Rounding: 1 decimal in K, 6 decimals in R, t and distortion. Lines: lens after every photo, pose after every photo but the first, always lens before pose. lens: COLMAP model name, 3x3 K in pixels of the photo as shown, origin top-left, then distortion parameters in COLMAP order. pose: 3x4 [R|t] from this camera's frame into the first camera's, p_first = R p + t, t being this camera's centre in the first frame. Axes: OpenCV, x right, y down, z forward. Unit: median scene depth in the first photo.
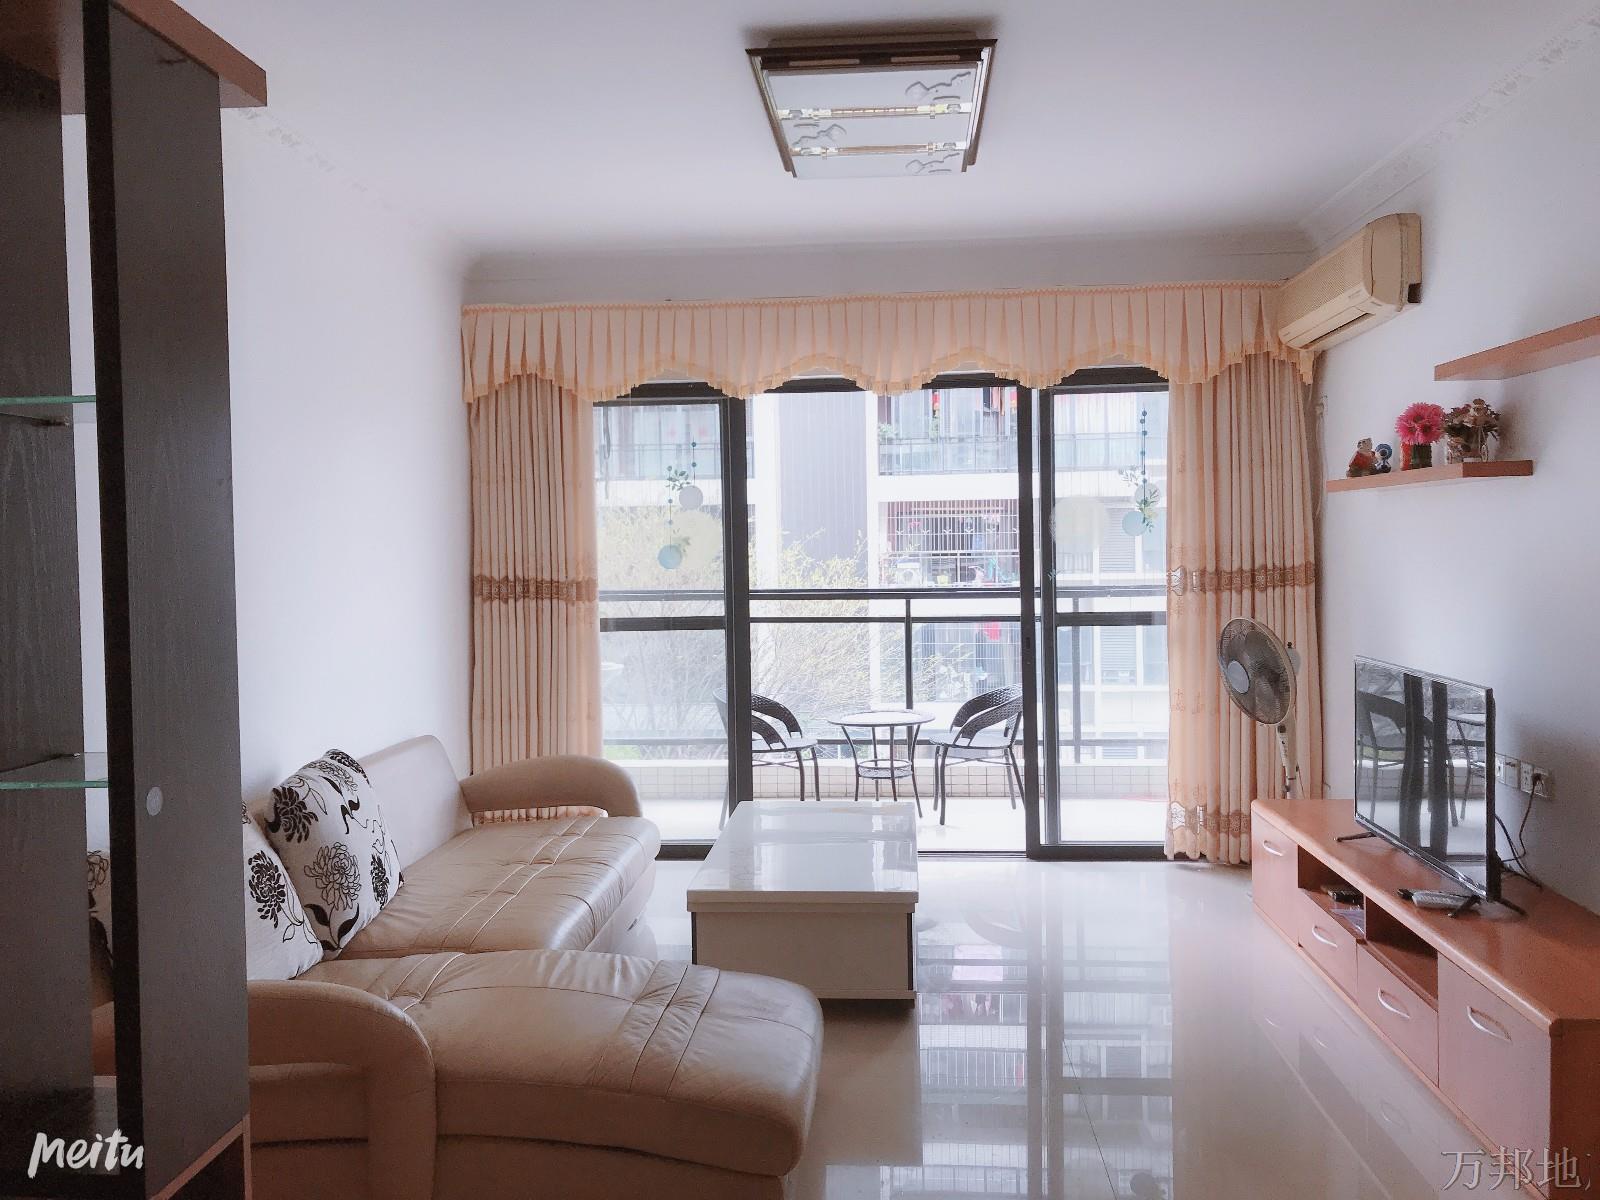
lens RADIAL K [[1354.3, 0, 800.0], [0, 1354.3, 600.0], [0, 0, 1]] dist [0.053246, 0.004728]
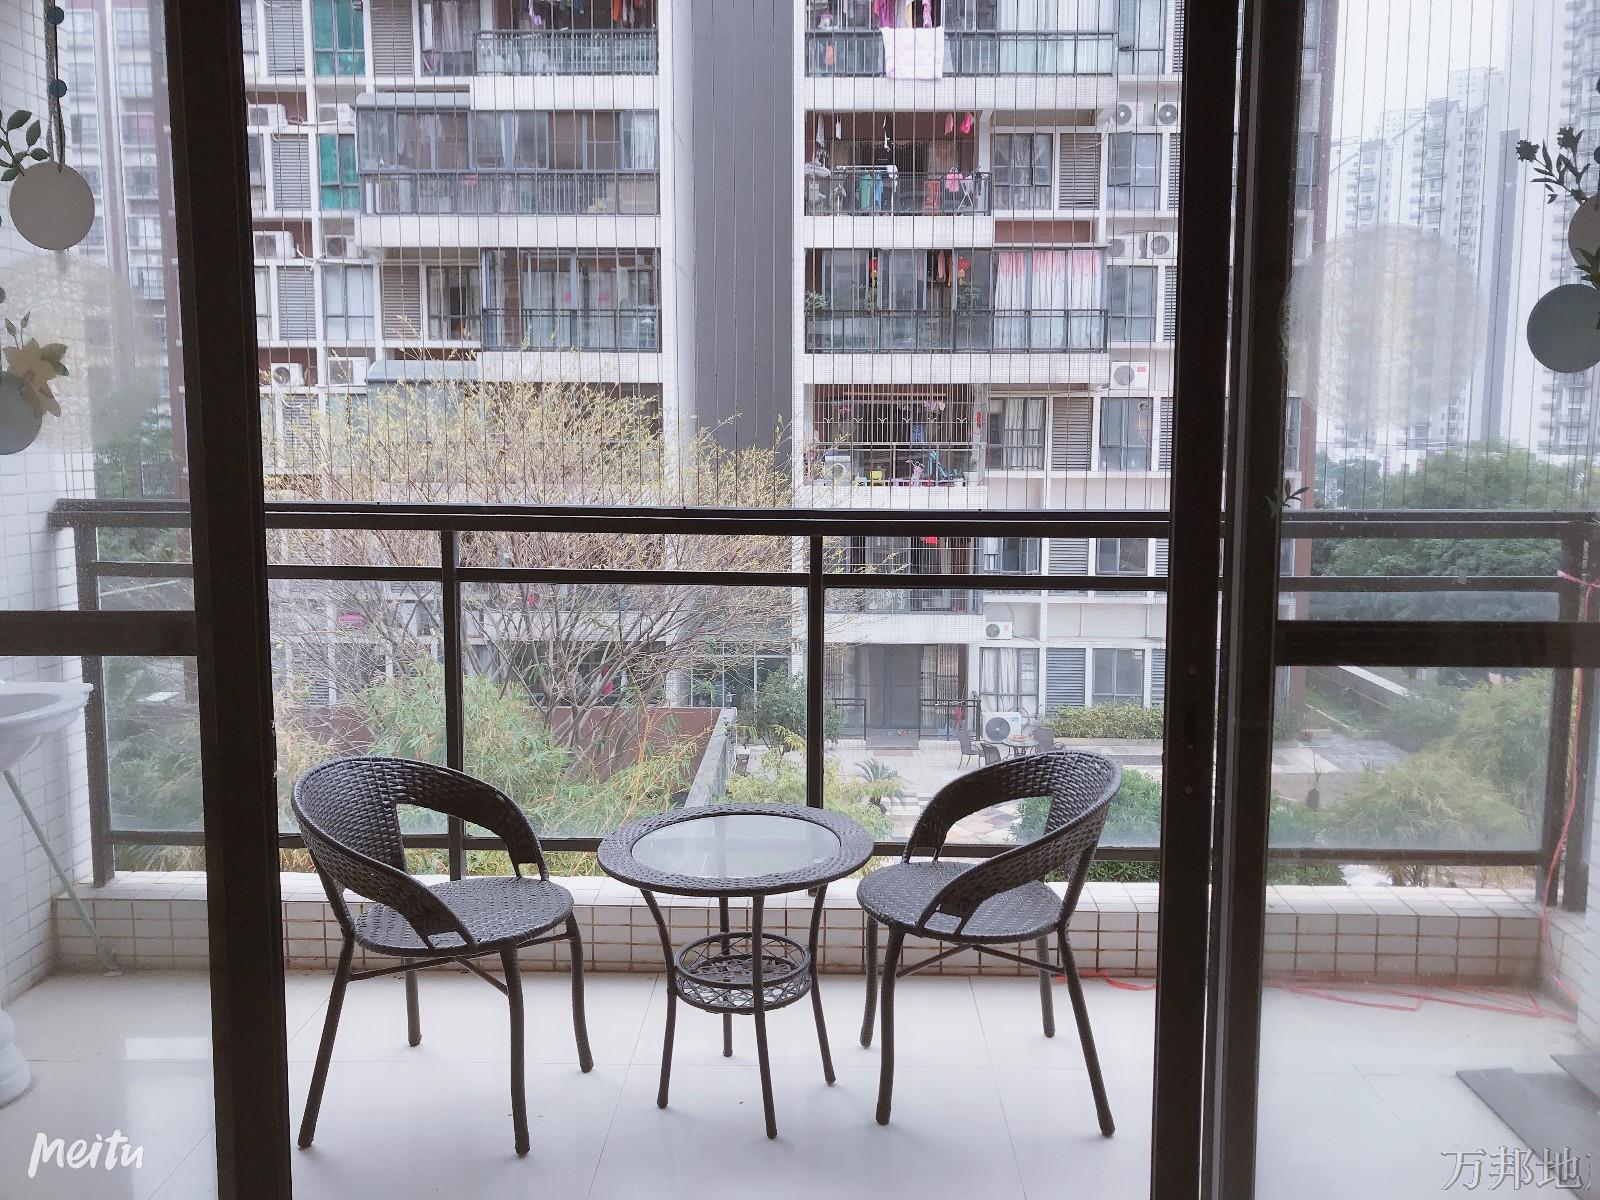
lens RADIAL K [[1354.3, 0, 800.0], [0, 1354.3, 600.0], [0, 0, 1]] dist [0.053246, 0.004728]
pose [[0.998511, 0.014175, 0.052673, 0.011599], [-0.018337, 0.996676, 0.079375, -0.003289], [-0.051372, -0.080223, 0.995452, 0.124932]]
